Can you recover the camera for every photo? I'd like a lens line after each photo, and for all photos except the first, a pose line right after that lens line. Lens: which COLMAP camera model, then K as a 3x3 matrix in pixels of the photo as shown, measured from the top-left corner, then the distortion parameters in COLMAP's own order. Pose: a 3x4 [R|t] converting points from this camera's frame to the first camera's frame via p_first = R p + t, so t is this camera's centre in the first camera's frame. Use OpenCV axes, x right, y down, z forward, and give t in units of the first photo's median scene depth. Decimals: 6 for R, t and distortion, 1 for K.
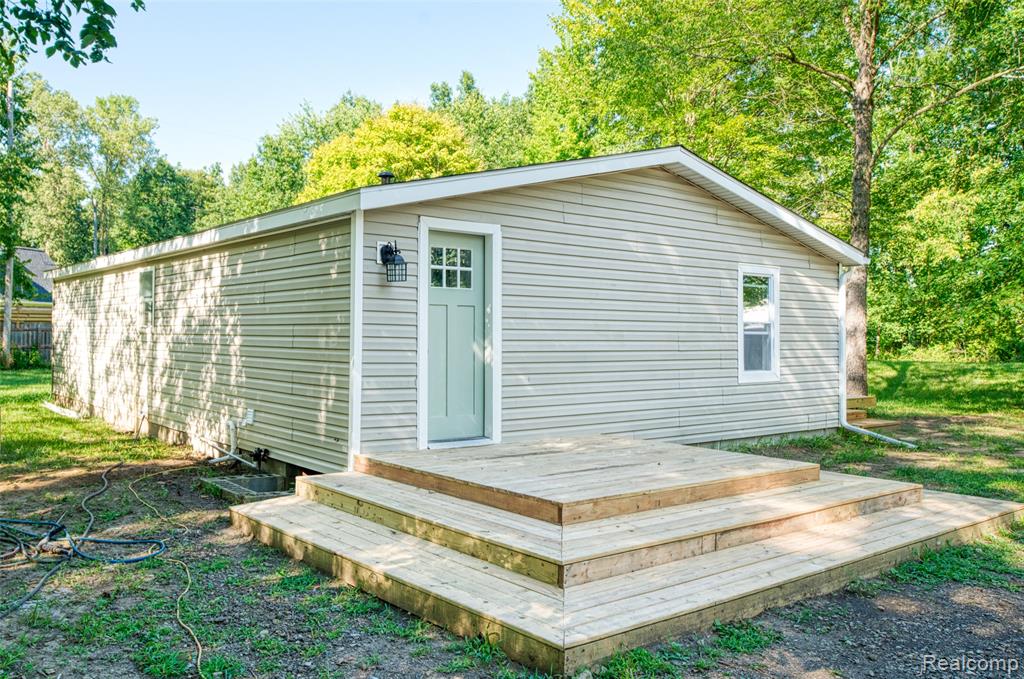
lens RADIAL K [[837.1, 0, 512.0], [0, 837.1, 339.5], [0, 0, 1]] dist [-0.002006, -0.000998]
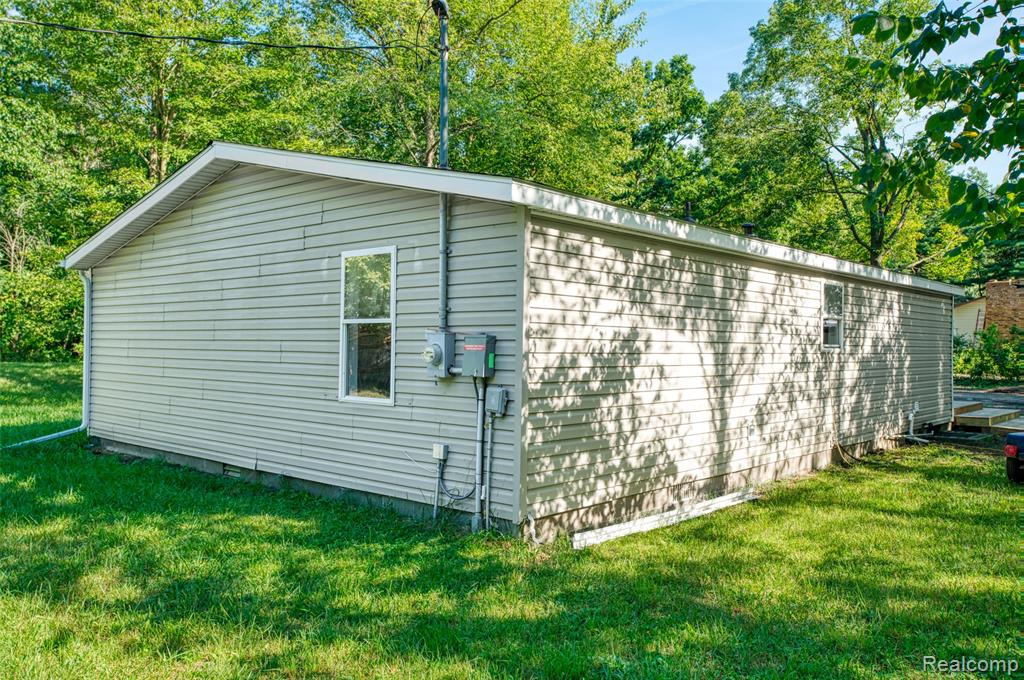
lens RADIAL K [[808.1, 0, 512.0], [0, 808.1, 340.0], [0, 0, 1]] dist [-0.001101, -0.000264]
pose [[-0.168838, 0.005795, 0.985627, -1.264663], [0.005390, 0.999973, -0.004956, -0.020735], [-0.985629, 0.004476, -0.168865, 1.514423]]
